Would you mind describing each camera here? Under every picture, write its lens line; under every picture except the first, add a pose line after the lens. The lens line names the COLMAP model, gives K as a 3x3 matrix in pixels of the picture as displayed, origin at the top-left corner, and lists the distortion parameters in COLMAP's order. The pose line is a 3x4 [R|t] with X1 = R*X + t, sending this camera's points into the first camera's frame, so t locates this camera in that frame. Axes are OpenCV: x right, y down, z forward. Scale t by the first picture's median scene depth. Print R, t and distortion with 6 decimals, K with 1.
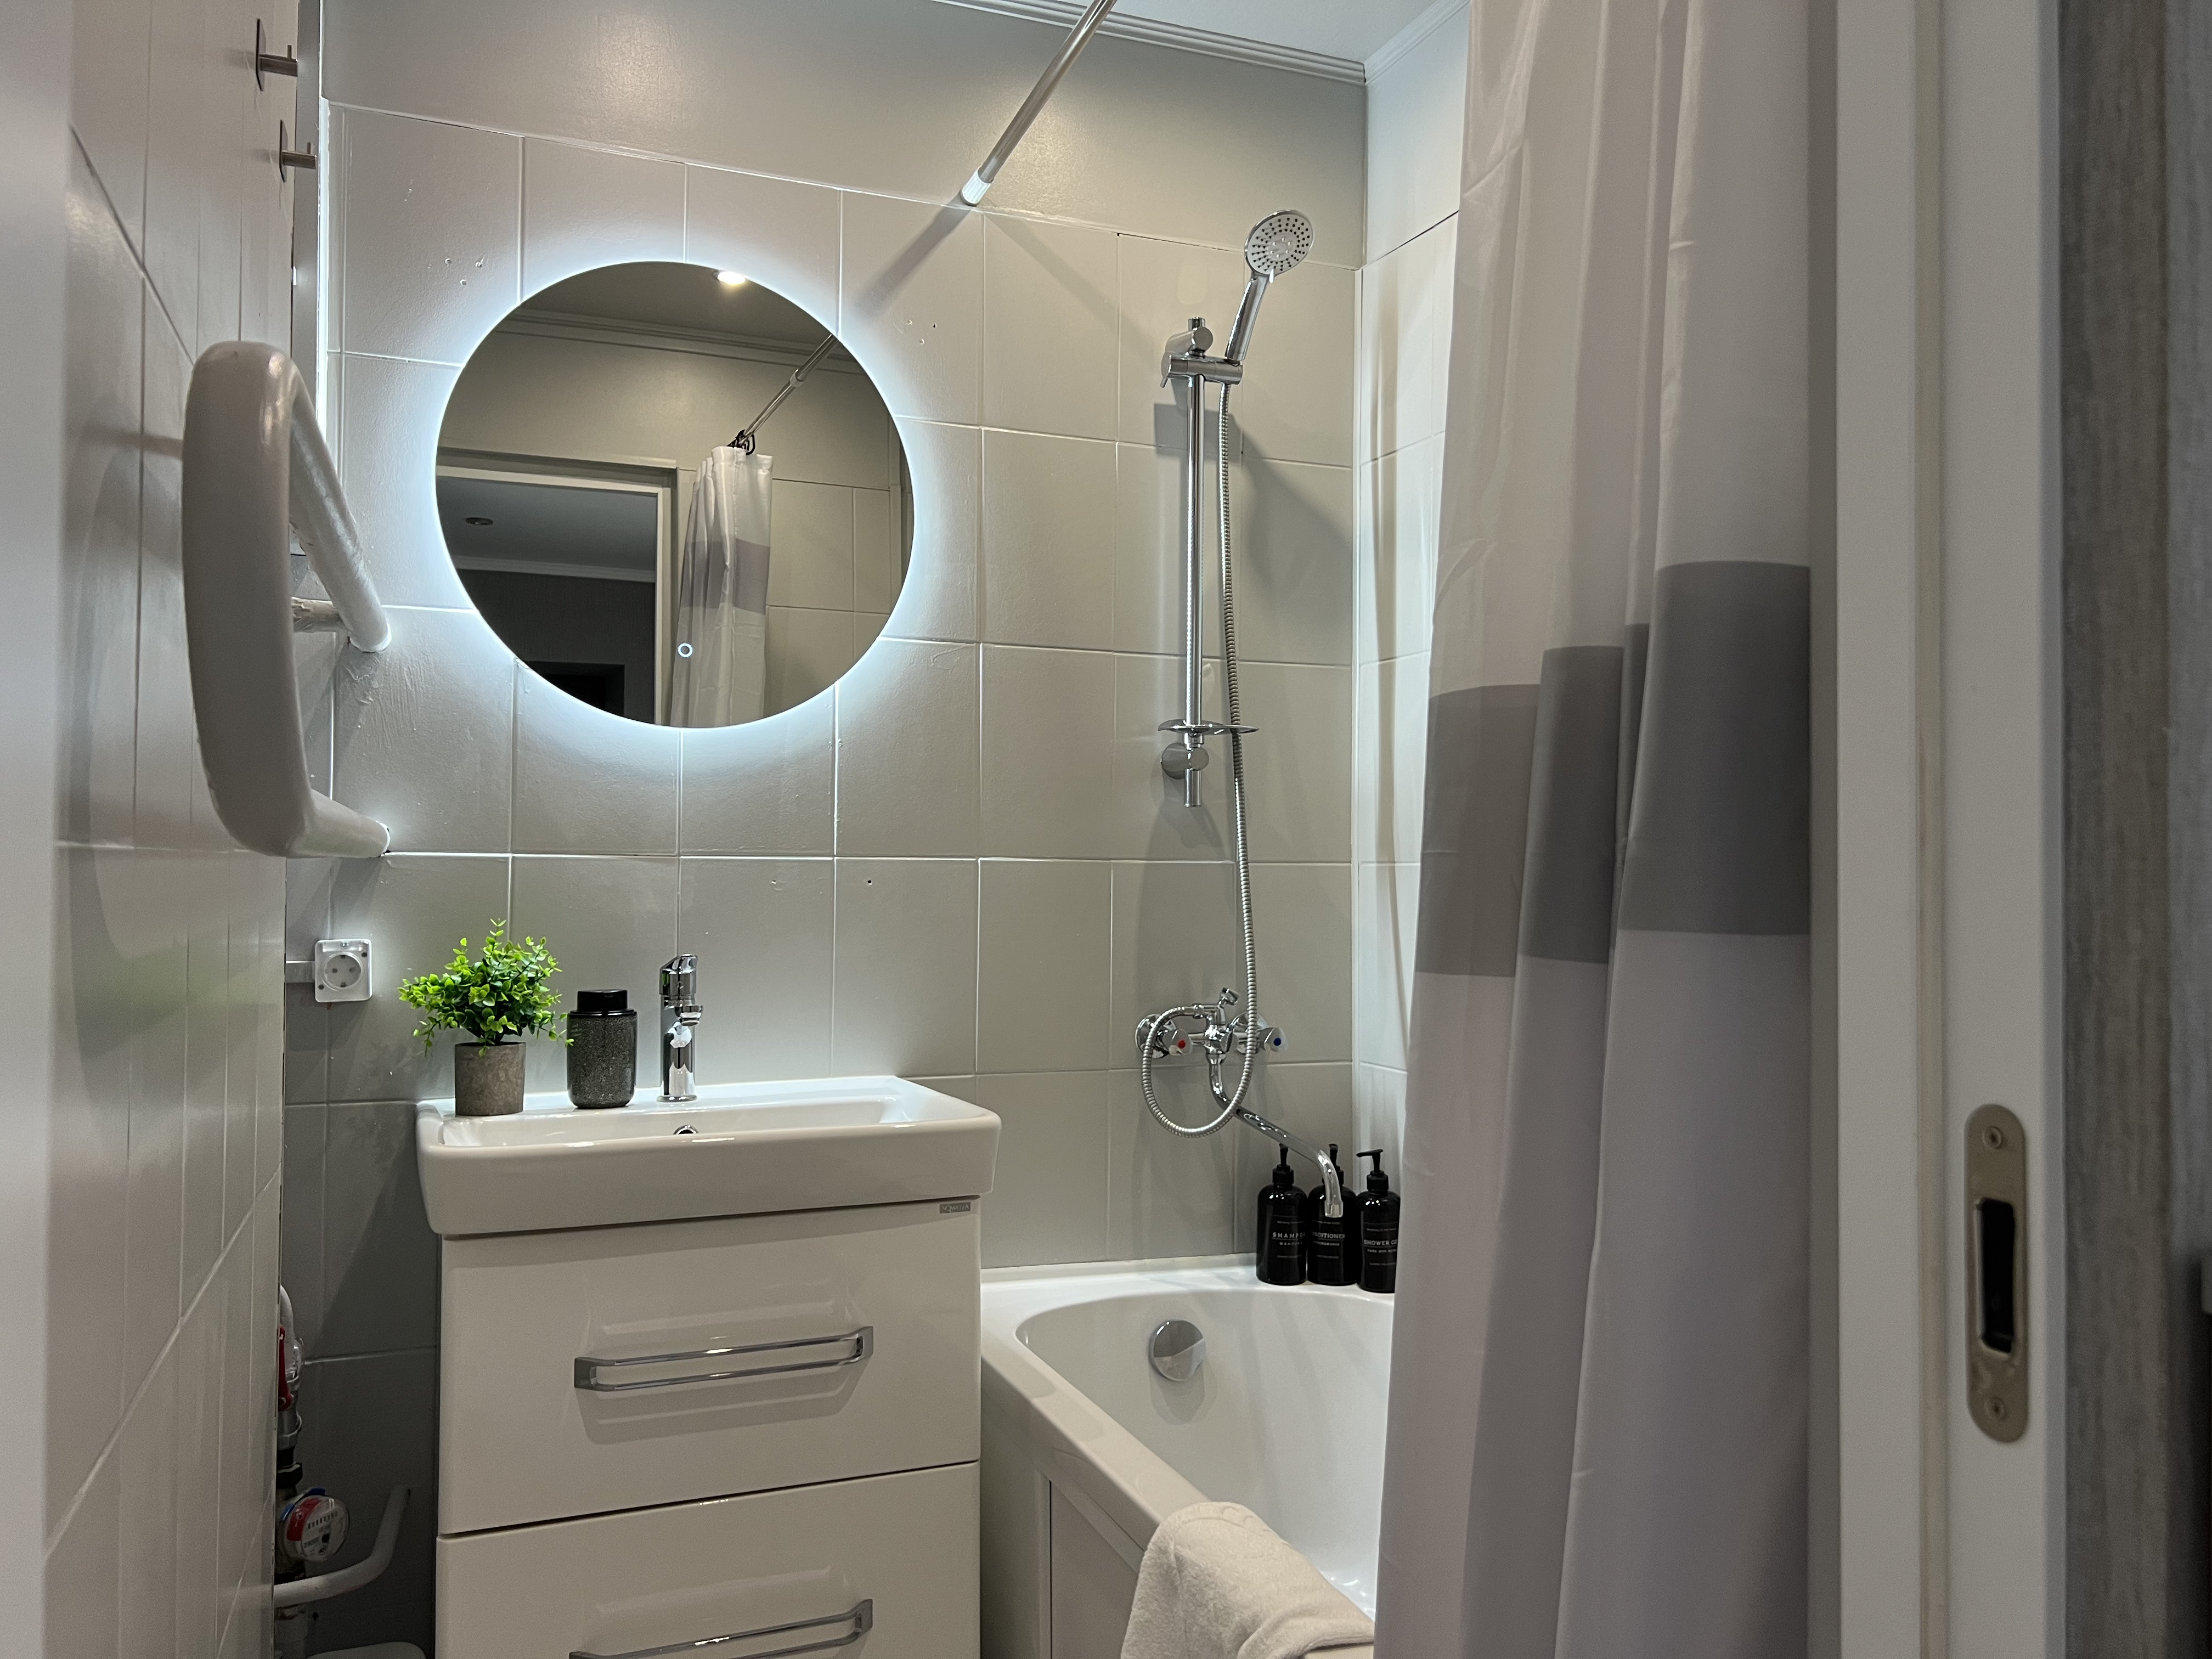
lens RADIAL K [[1694.6, 0, 1170.7], [0, 1694.6, 831.4], [0, 0, 1]] dist [0.009284, -0.037144]
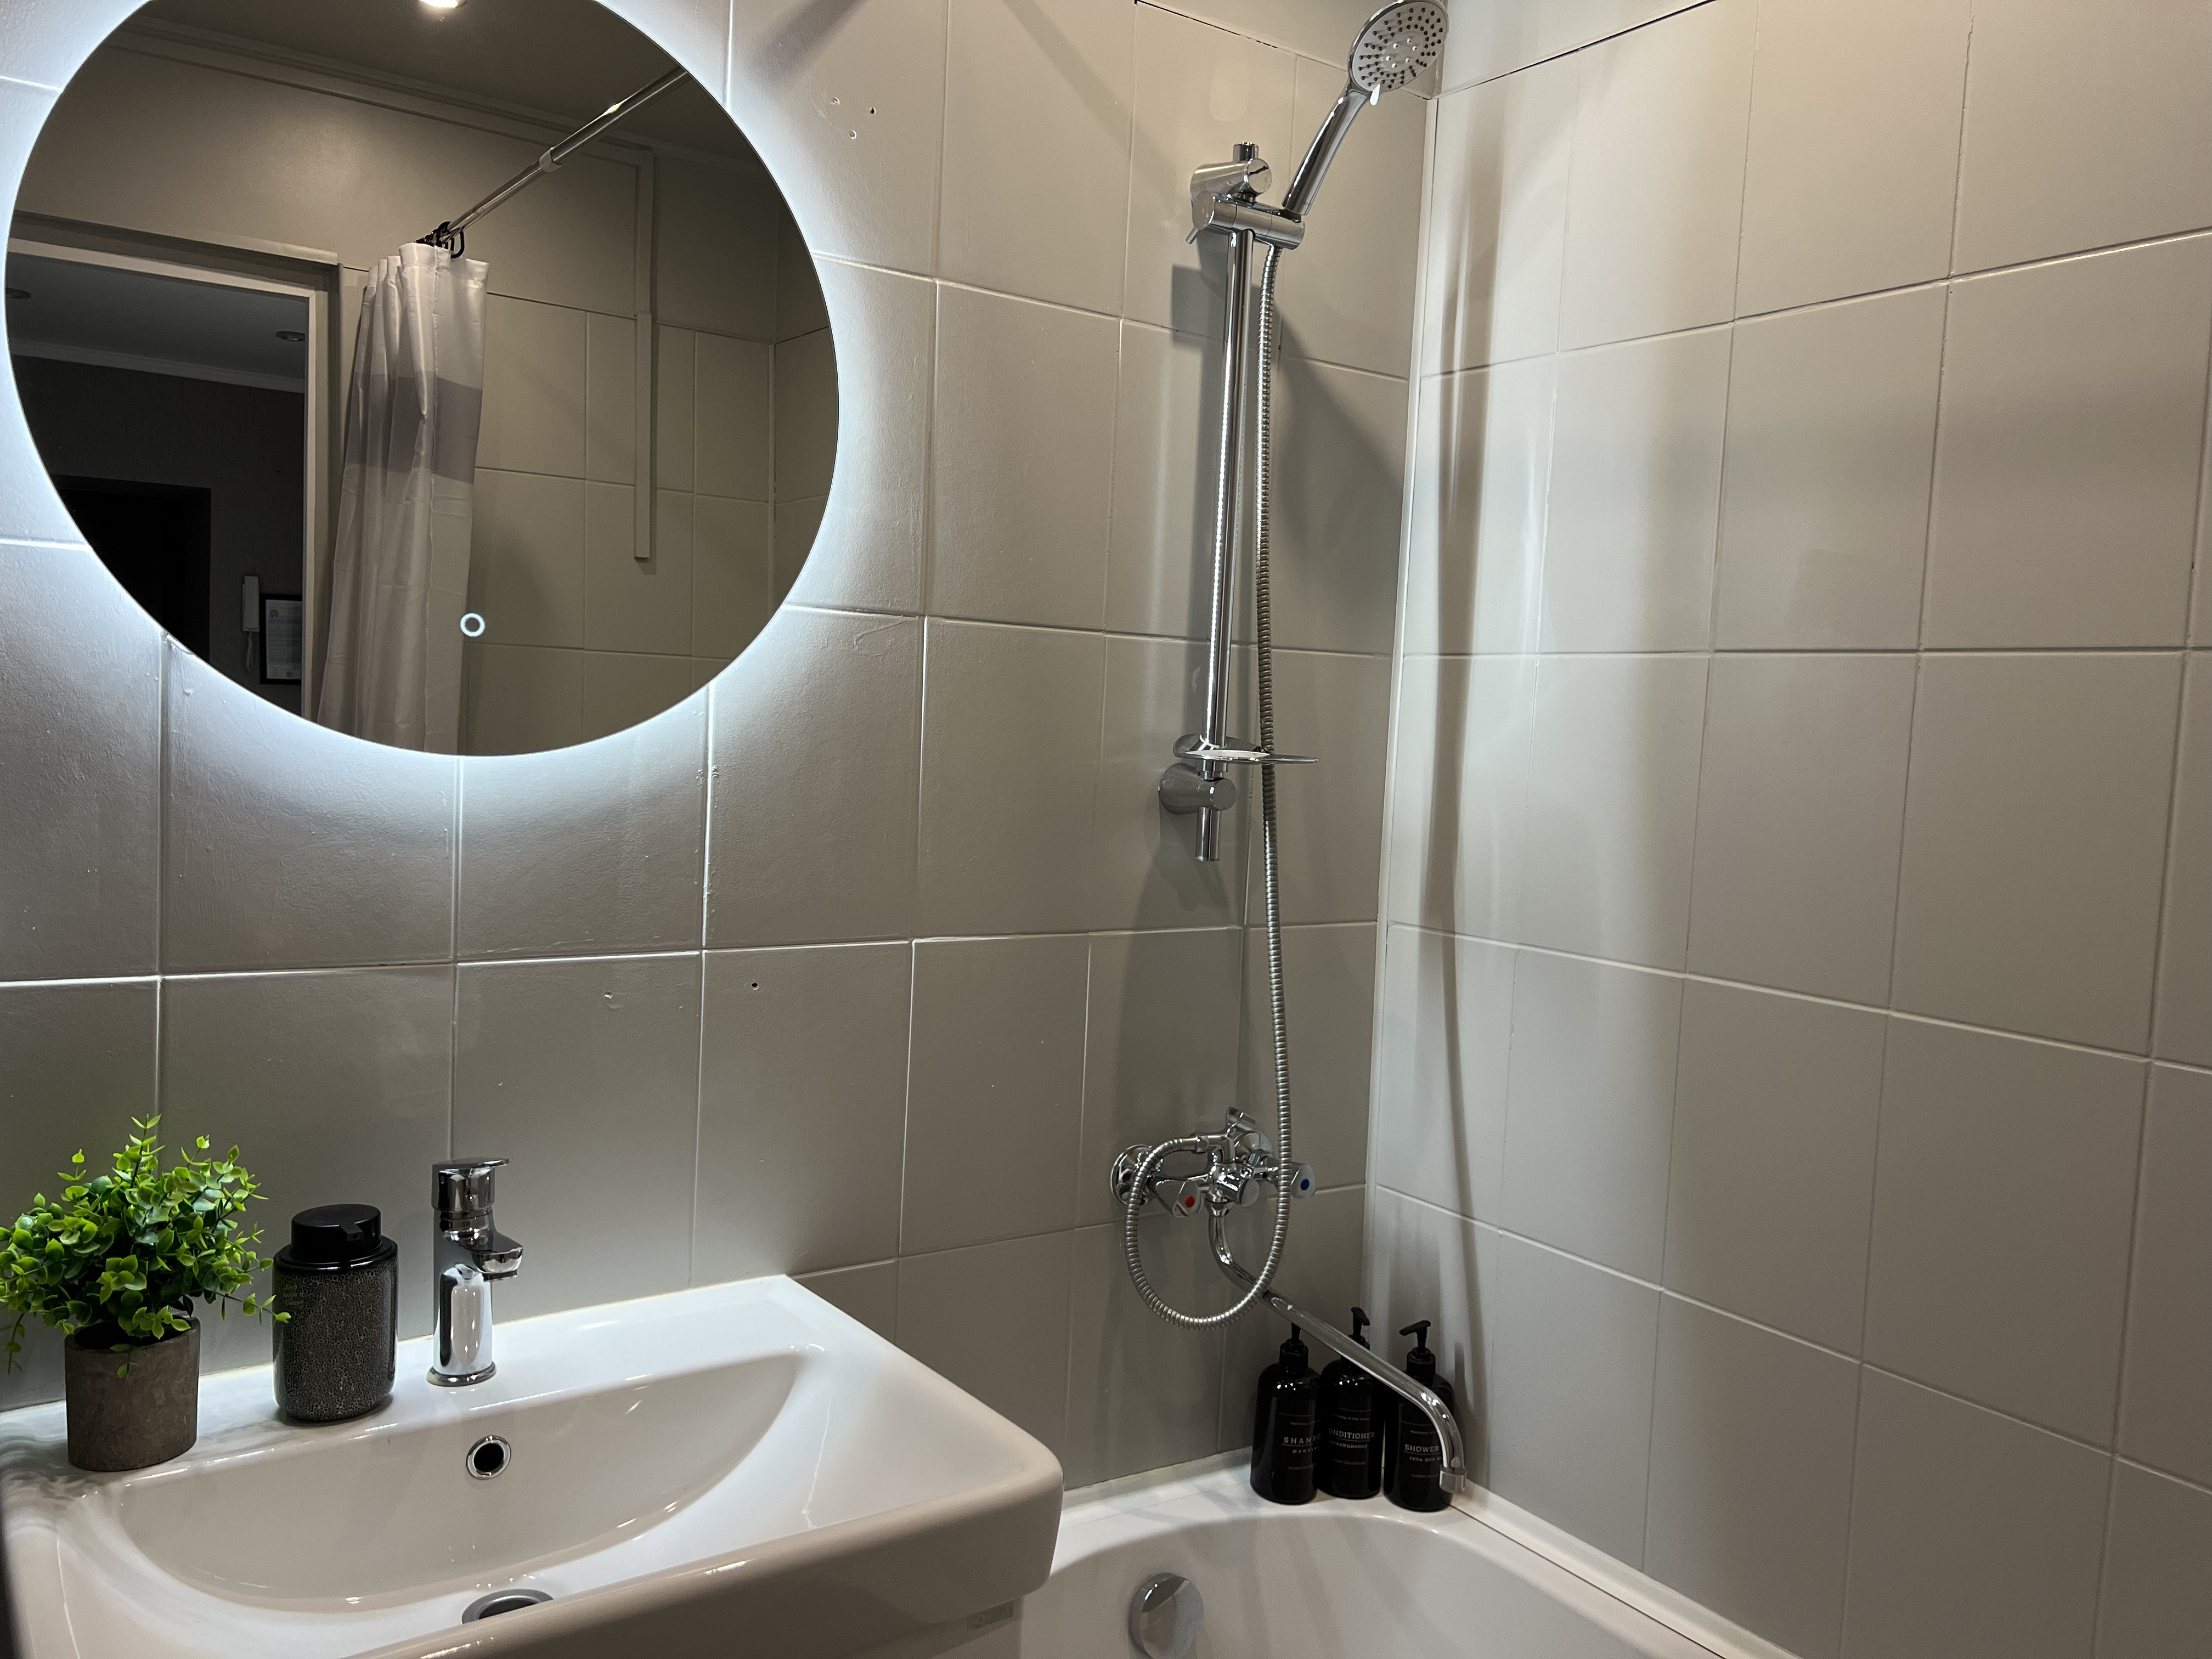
lens RADIAL K [[1694.6, 0, 1170.7], [0, 1694.6, 831.4], [0, 0, 1]] dist [0.009284, -0.037144]
pose [[0.974540, 0.026579, 0.222634, -0.158382], [-0.047498, 0.994886, 0.089142, -0.088208], [-0.219127, -0.097447, 0.970818, 0.321594]]
